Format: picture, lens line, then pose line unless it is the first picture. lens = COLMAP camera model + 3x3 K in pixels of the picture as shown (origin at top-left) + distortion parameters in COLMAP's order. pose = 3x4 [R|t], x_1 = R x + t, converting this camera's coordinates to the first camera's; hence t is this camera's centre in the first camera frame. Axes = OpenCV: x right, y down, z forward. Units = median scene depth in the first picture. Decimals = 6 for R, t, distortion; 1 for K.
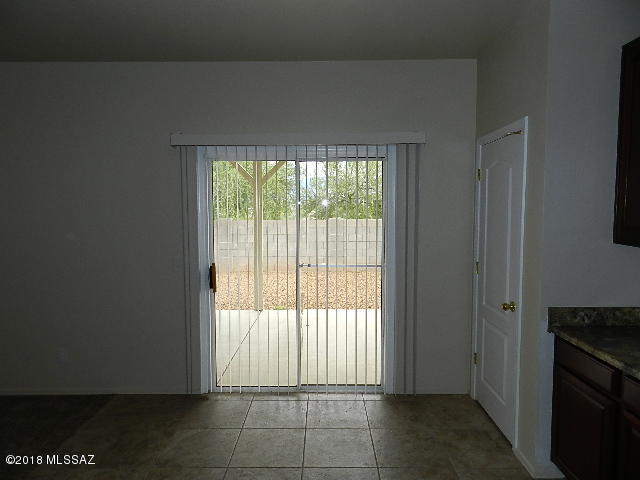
lens RADIAL K [[430.8, 0, 320.3], [0, 430.8, 244.2], [0, 0, 1]] dist [0.015434, -0.002604]
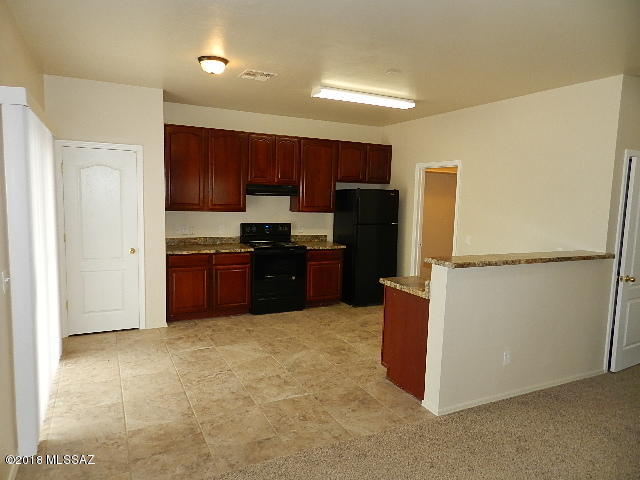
lens RADIAL K [[430.8, 0, 318.0], [0, 430.8, 241.3], [0, 0, 1]] dist [0.015434, -0.002604]
pose [[-0.453392, -0.105516, 0.885043, -1.665238], [0.040965, 0.989452, 0.138950, -0.121444], [-0.890369, 0.099255, -0.444287, 1.278082]]
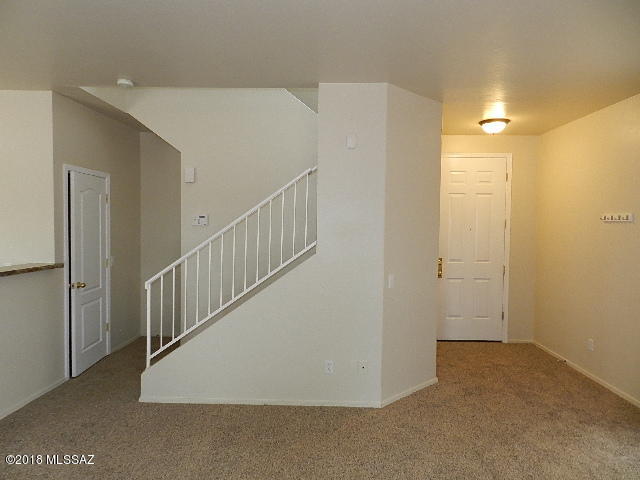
lens RADIAL K [[430.8, 0, 323.4], [0, 430.8, 240.4], [0, 0, 1]] dist [0.015434, -0.002604]
pose [[-0.999852, -0.009976, 0.013981, -1.765921], [-0.008331, 0.993542, 0.113162, -0.090182], [-0.015019, 0.113029, -0.993478, 1.216771]]
